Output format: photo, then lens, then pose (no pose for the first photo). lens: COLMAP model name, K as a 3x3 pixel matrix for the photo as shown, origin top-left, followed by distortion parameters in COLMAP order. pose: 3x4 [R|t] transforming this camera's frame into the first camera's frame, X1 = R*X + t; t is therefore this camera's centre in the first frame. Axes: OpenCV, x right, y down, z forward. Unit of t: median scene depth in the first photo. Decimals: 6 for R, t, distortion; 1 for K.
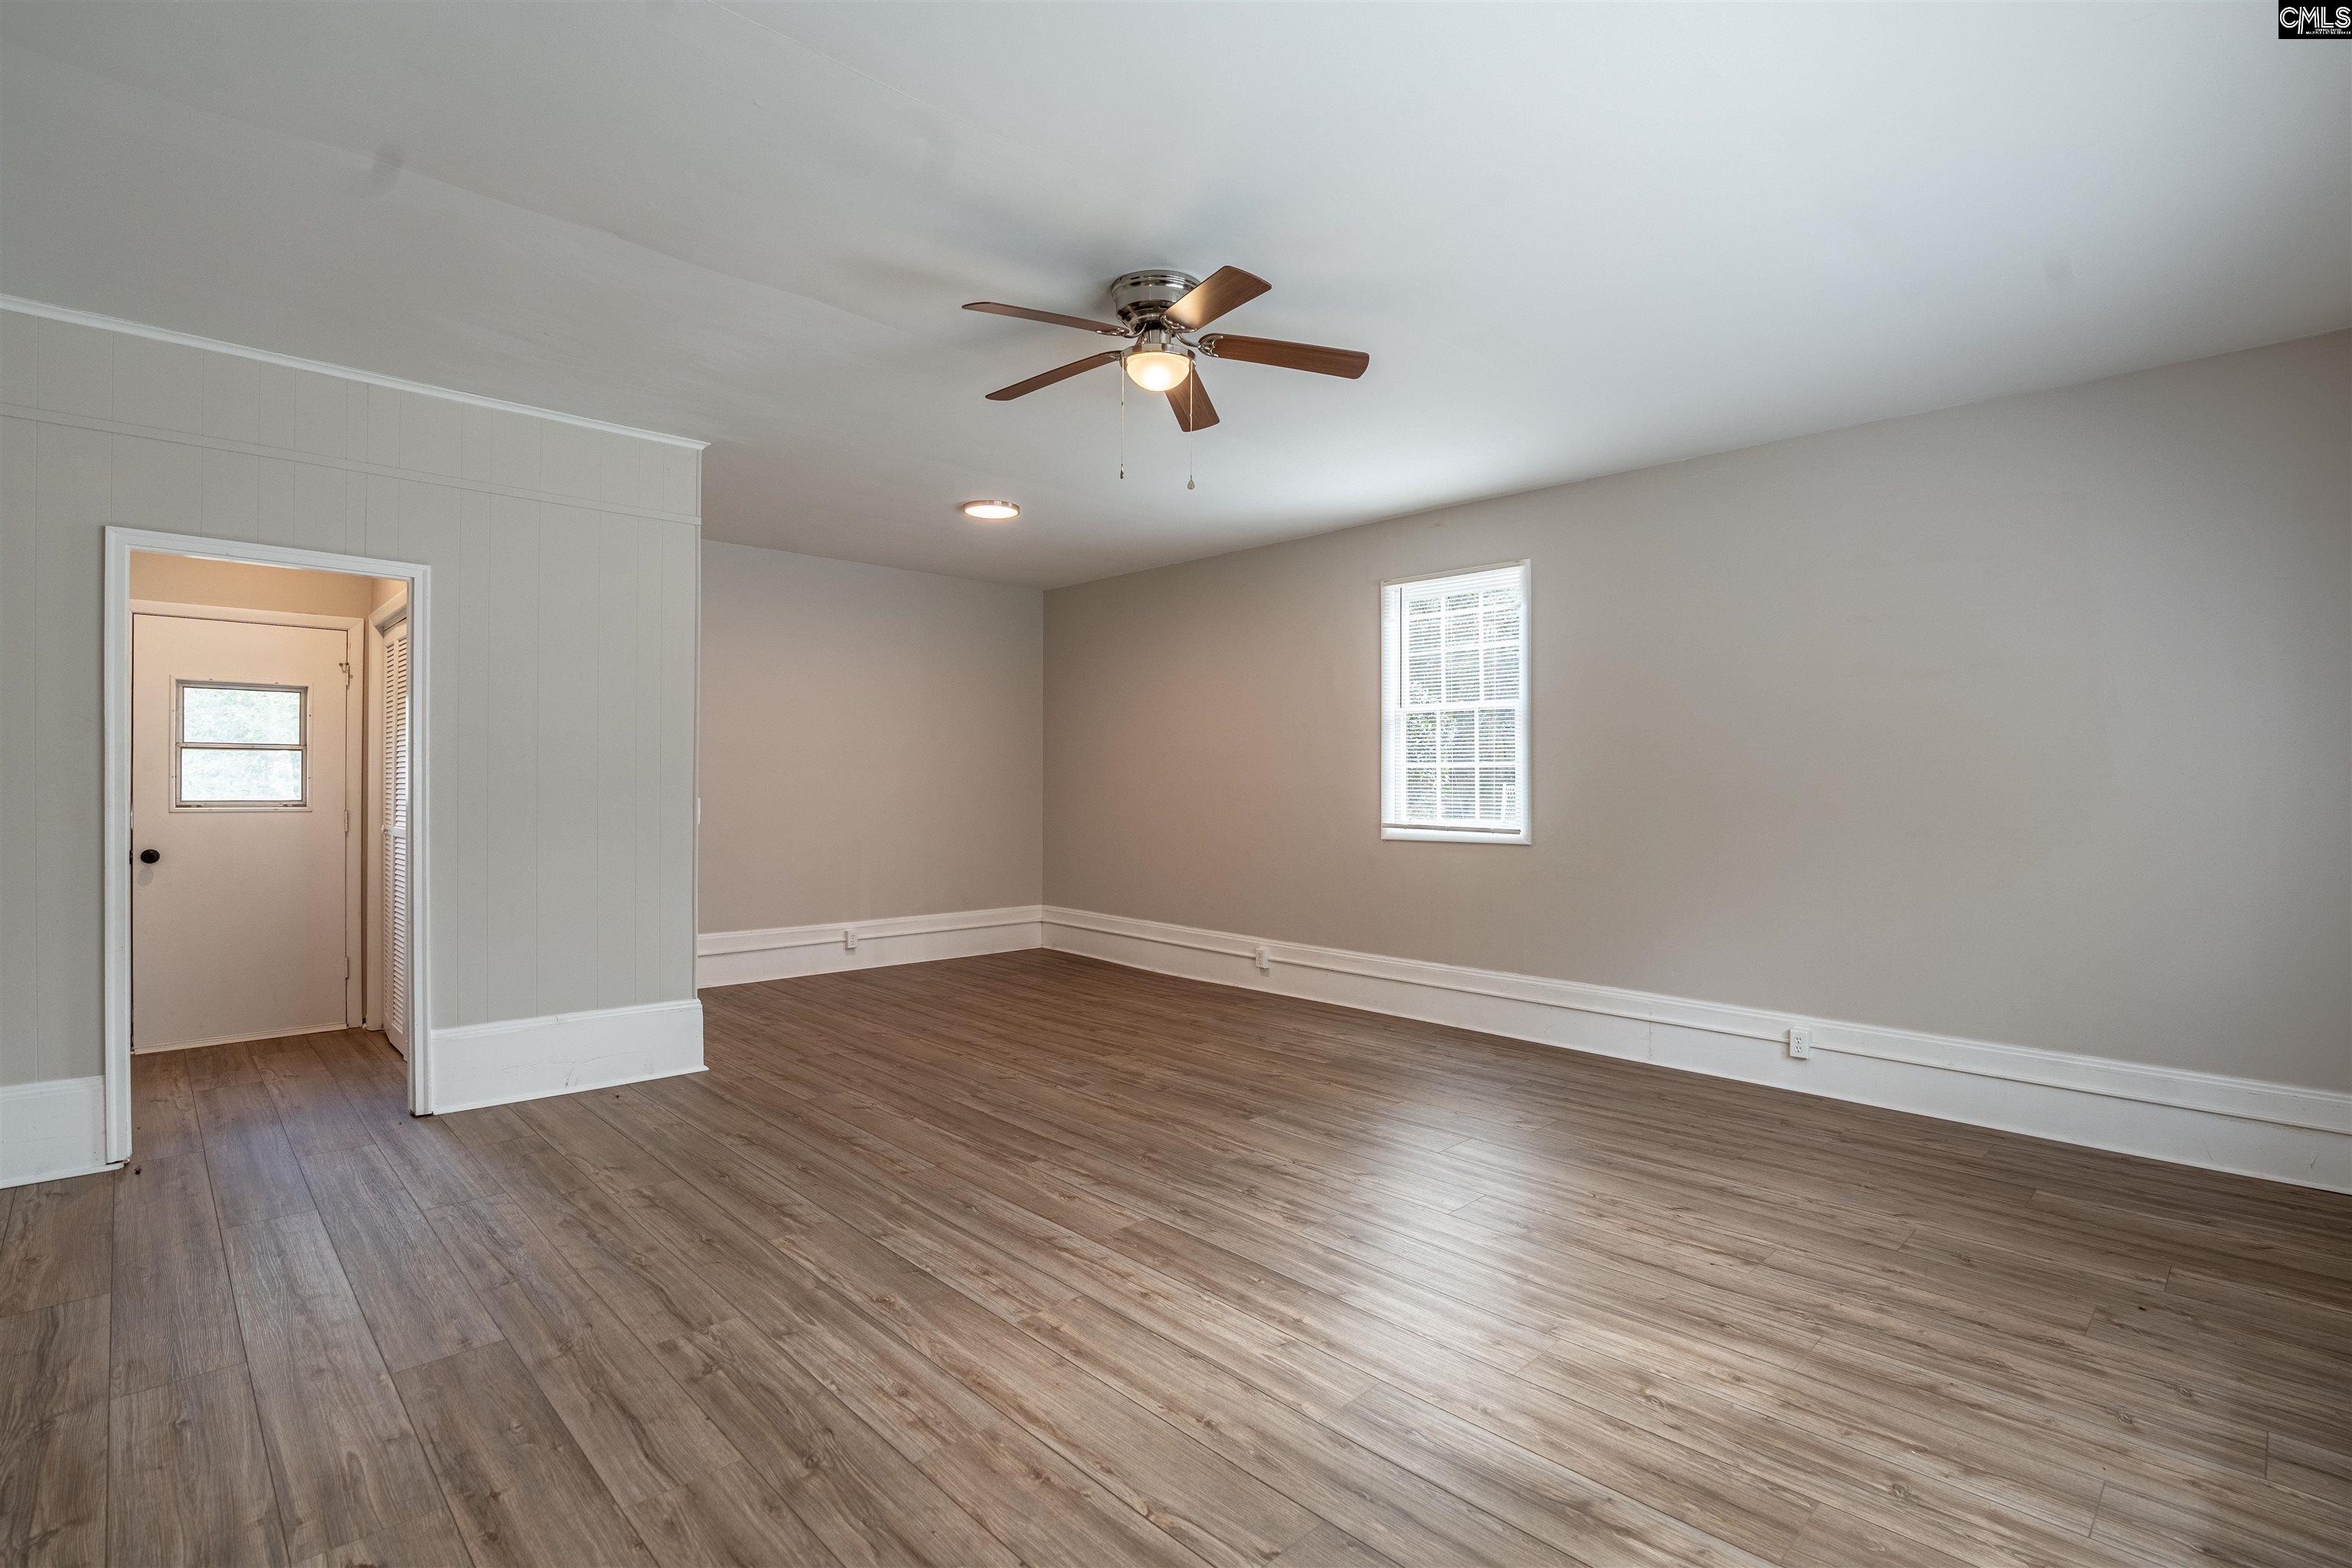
lens RADIAL K [[1140.0, 0, 1167.3], [0, 1140.0, 793.0], [0, 0, 1]] dist [-0.027685, 0.005537]
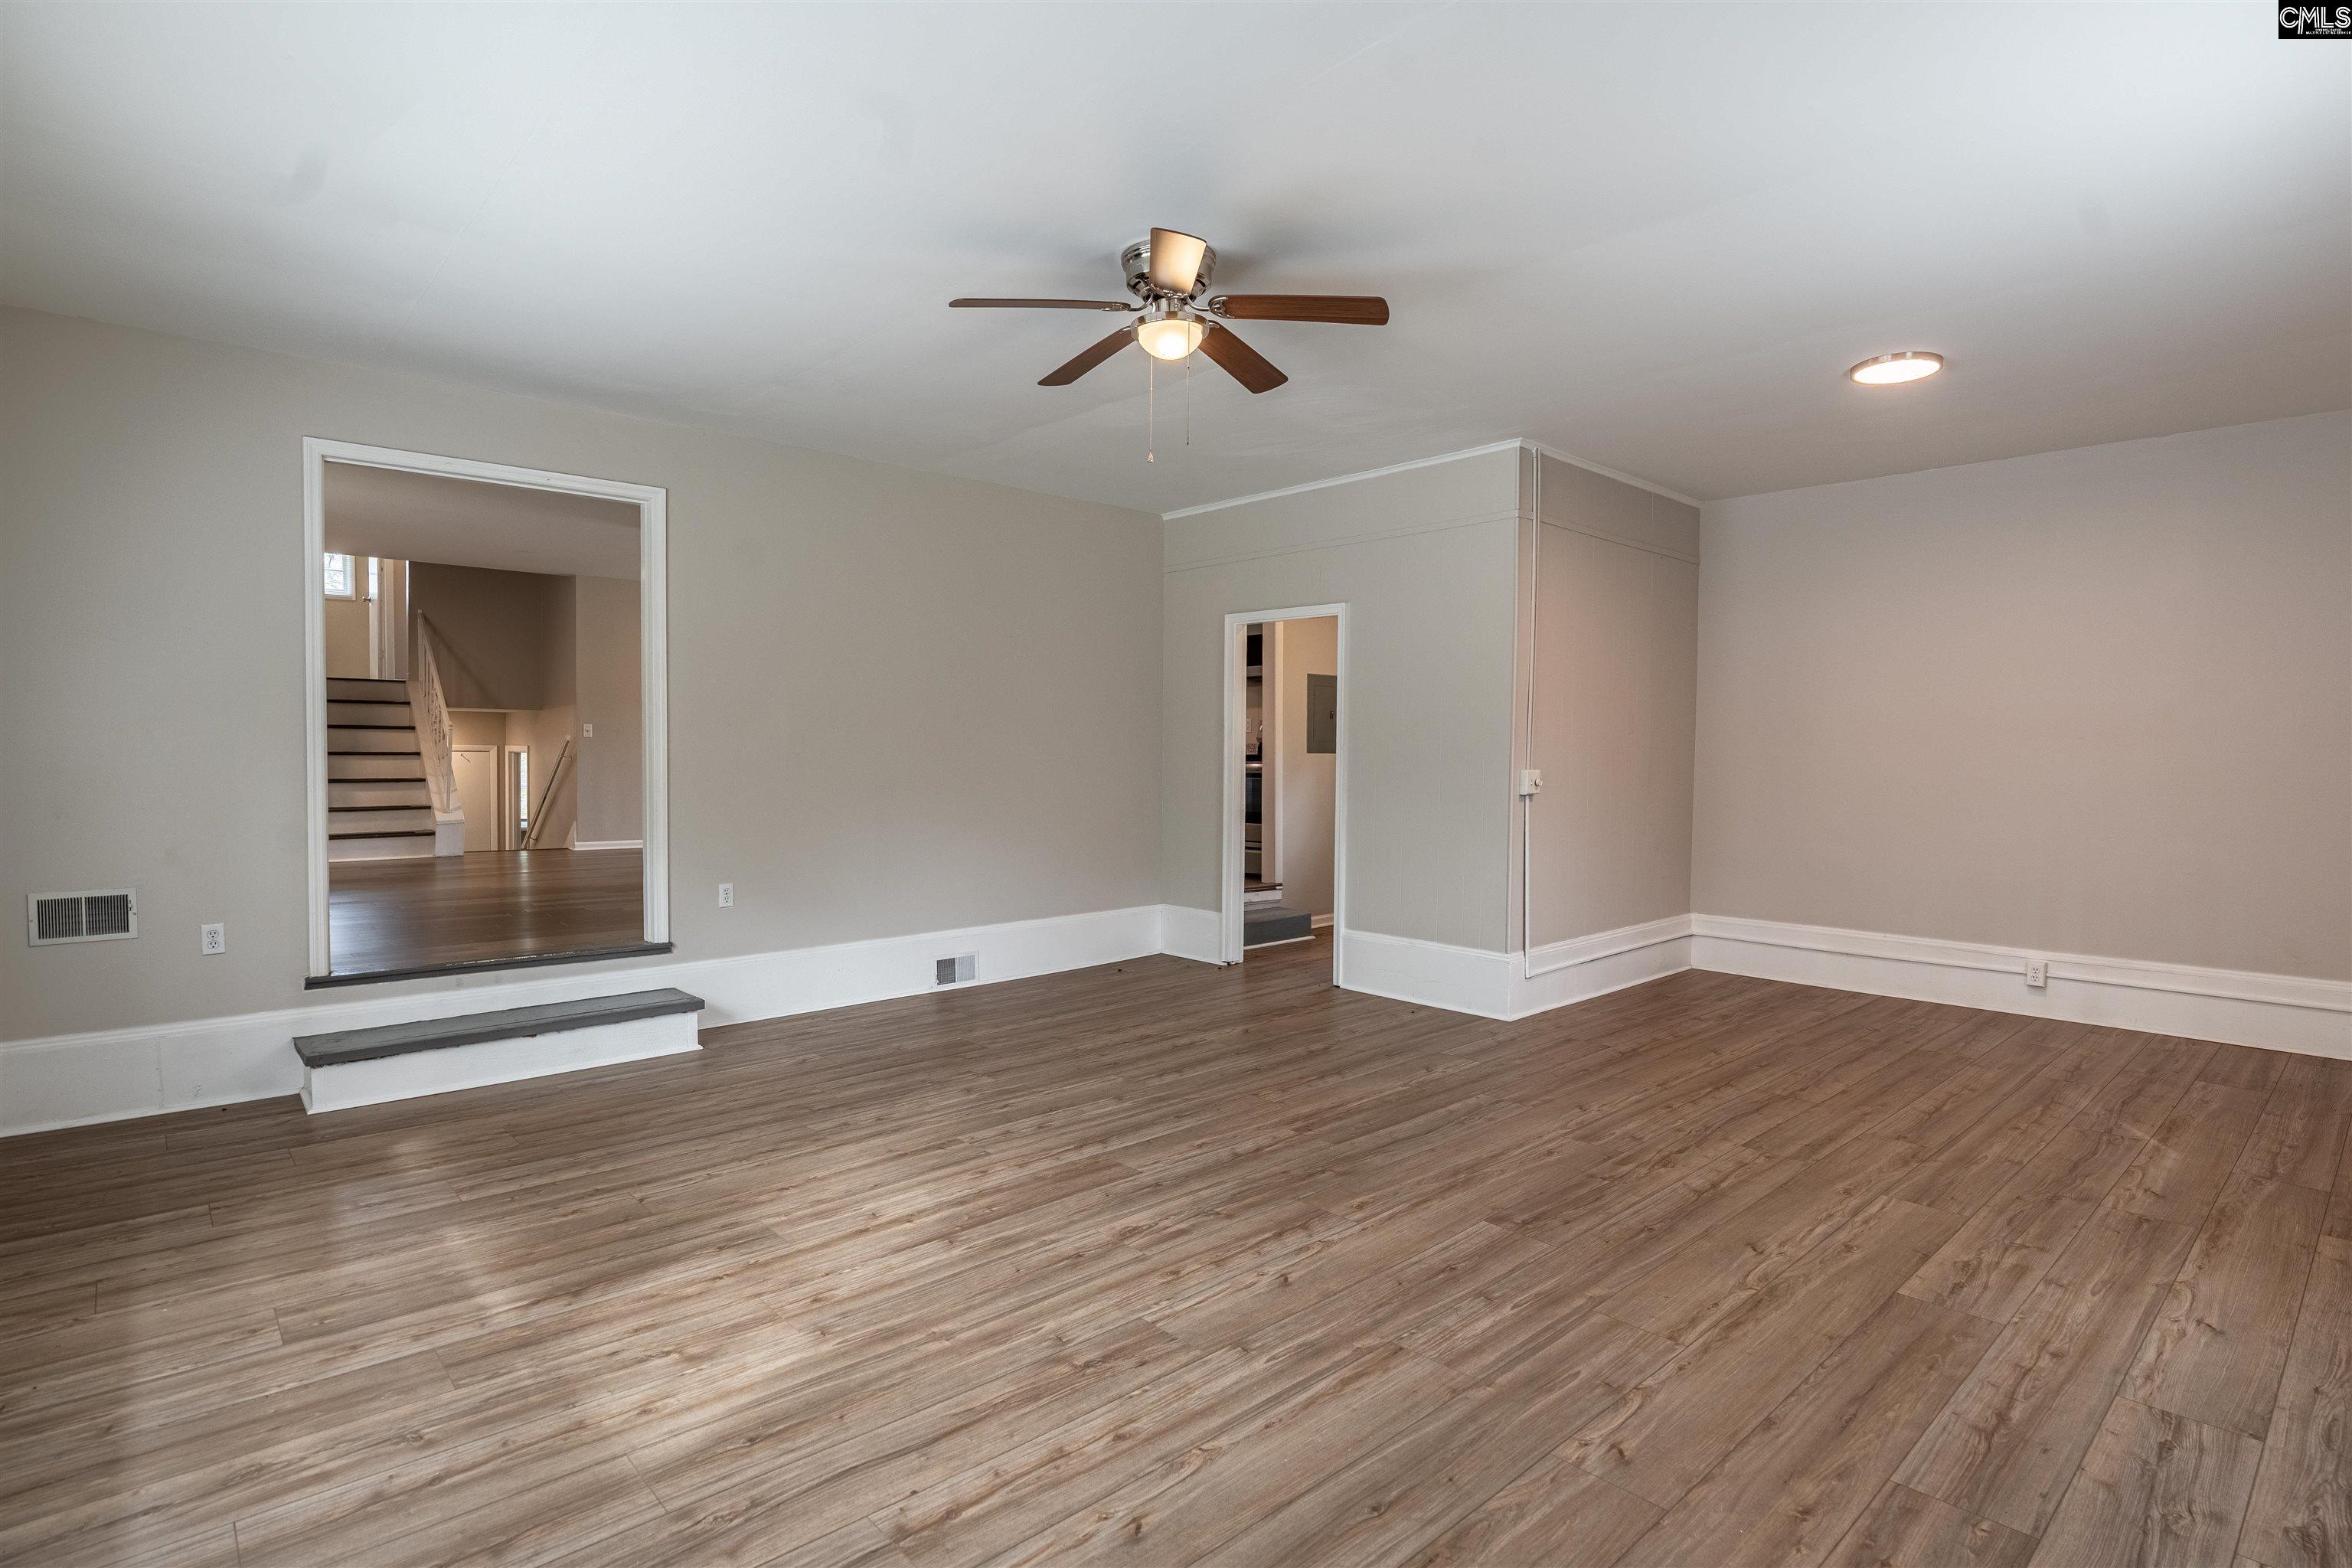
lens RADIAL K [[1140.0, 0, 1174.9], [0, 1140.0, 775.3], [0, 0, 1]] dist [-0.027685, 0.005537]
pose [[-0.027638, 0.013391, -0.999528, 1.107312], [-0.012117, 0.999832, 0.013730, -0.001522], [0.999545, 0.012491, -0.027472, 1.152897]]
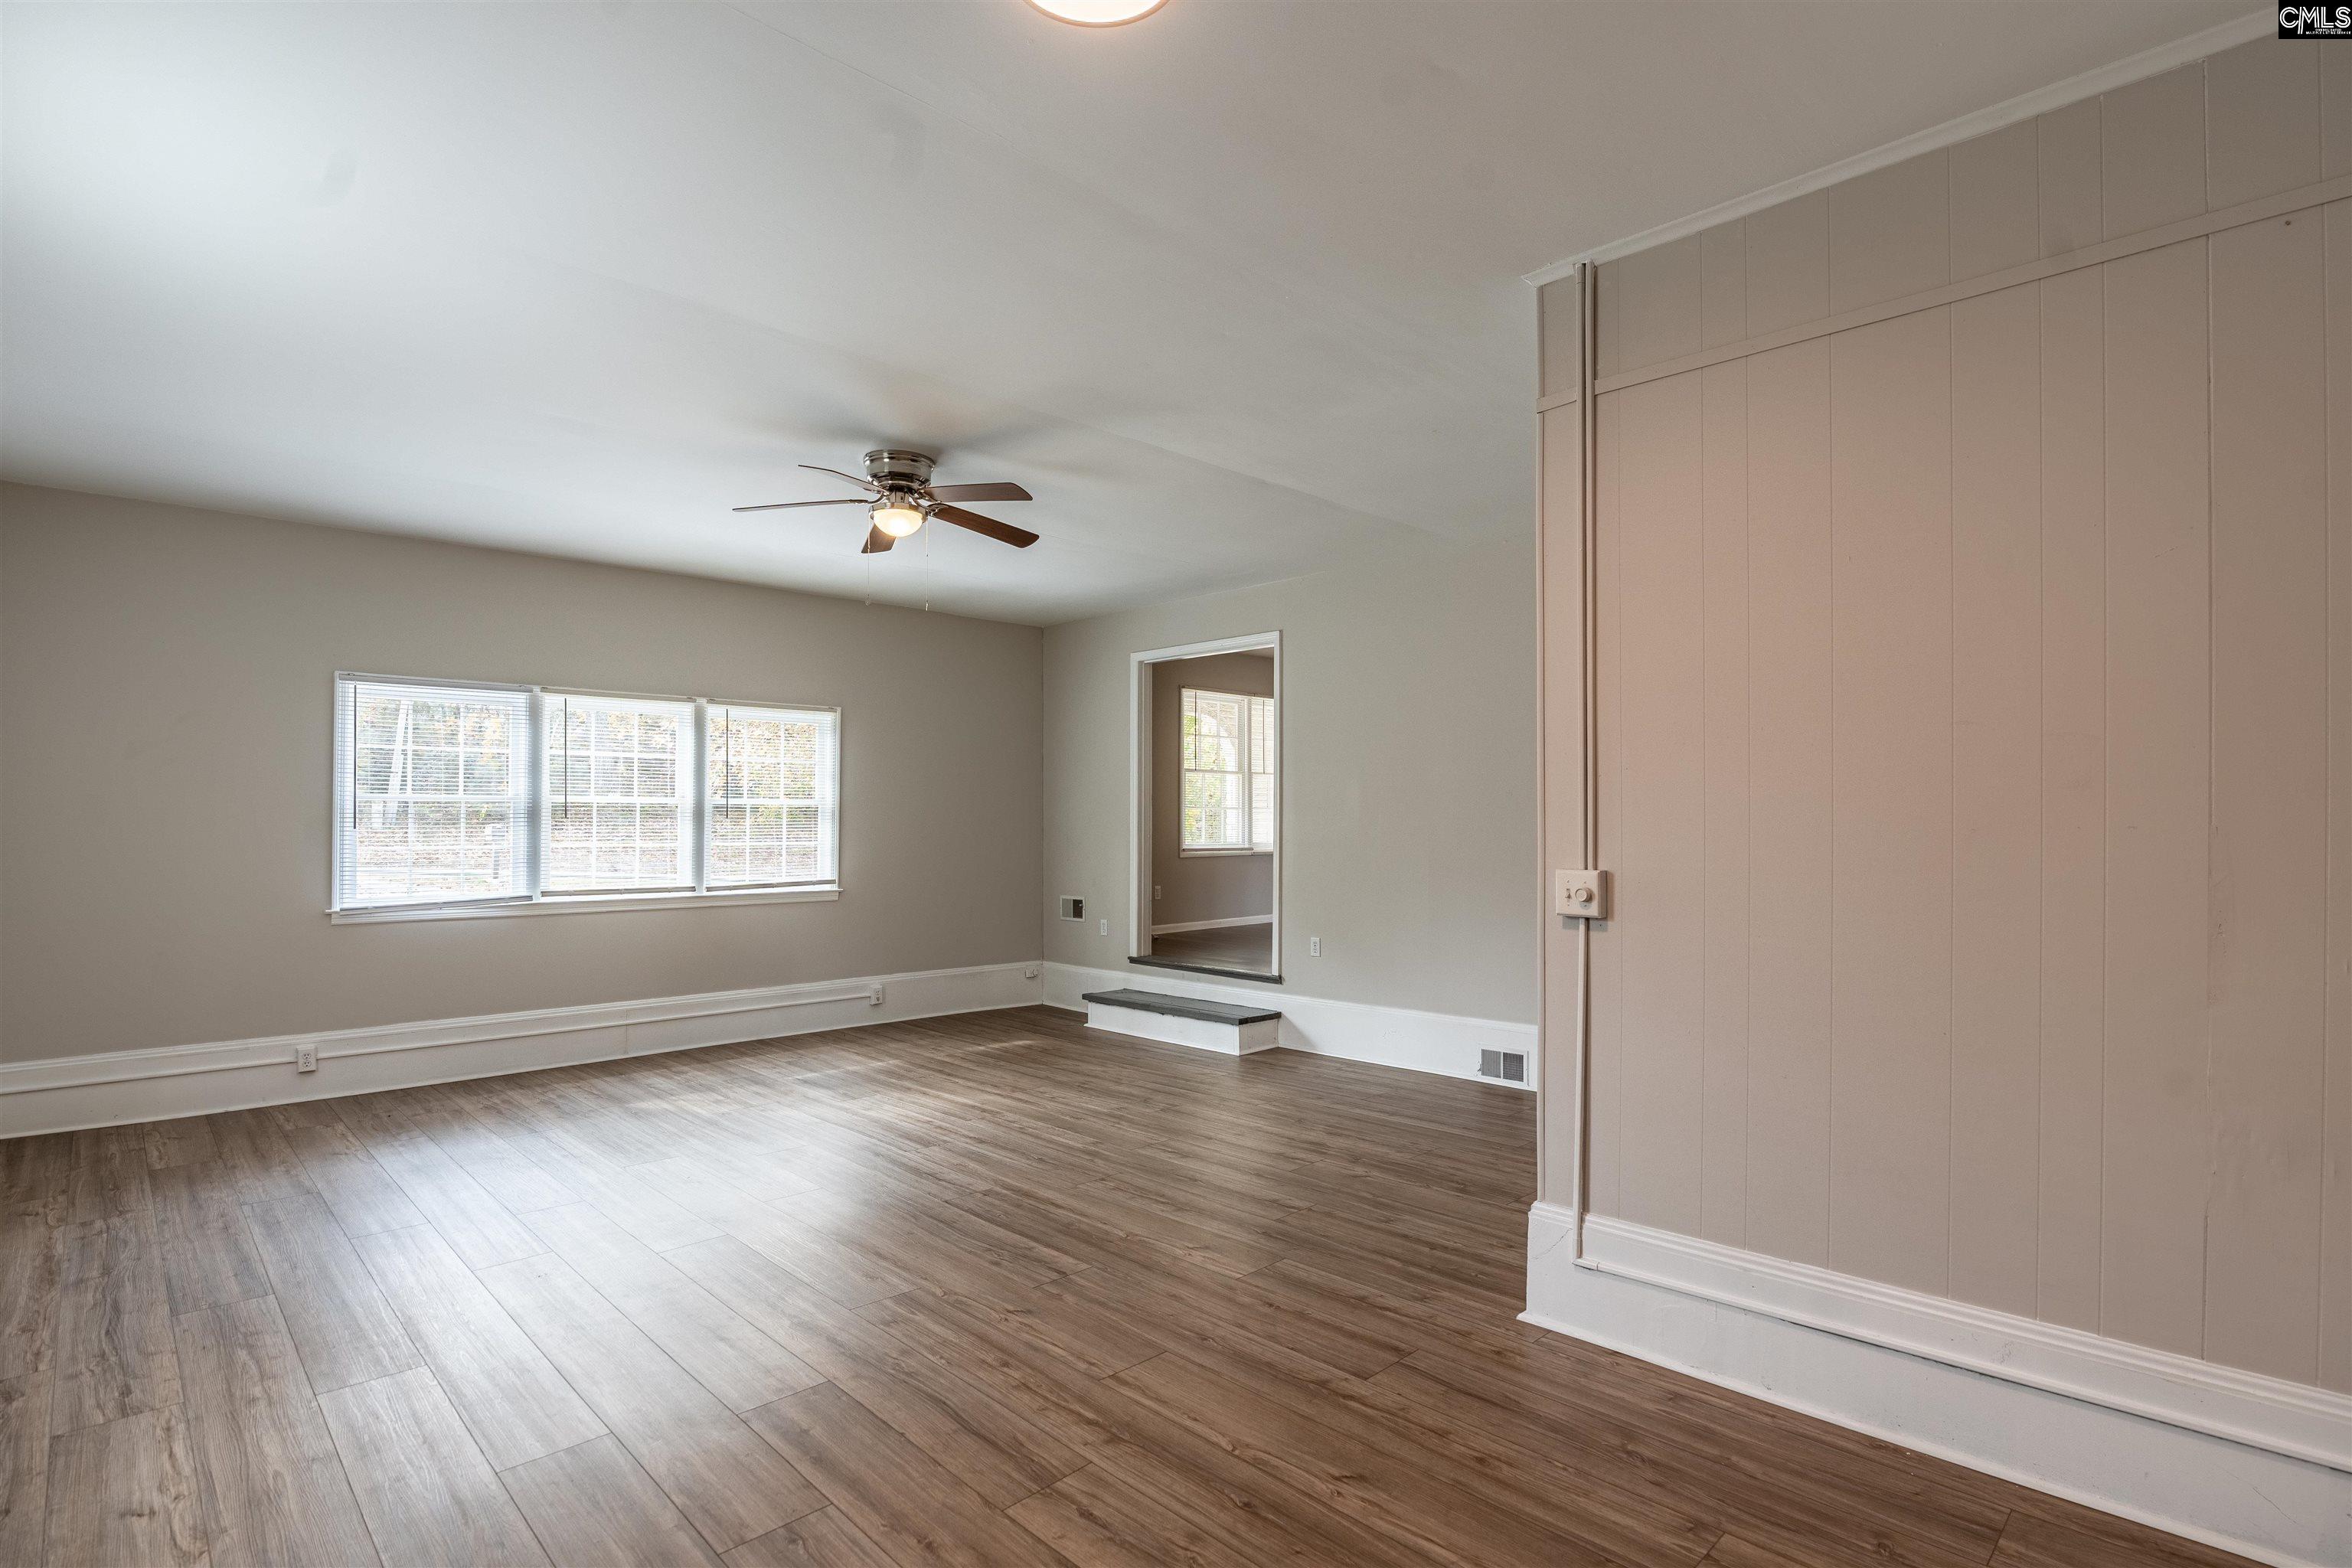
lens RADIAL K [[1140.0, 0, 1183.6], [0, 1140.0, 802.0], [0, 0, 1]] dist [-0.027685, 0.005537]
pose [[-0.999647, -0.008336, -0.025241, -0.340517], [-0.008100, 0.999923, -0.009435, -0.035992], [0.025318, -0.009228, -0.999637, 2.592535]]
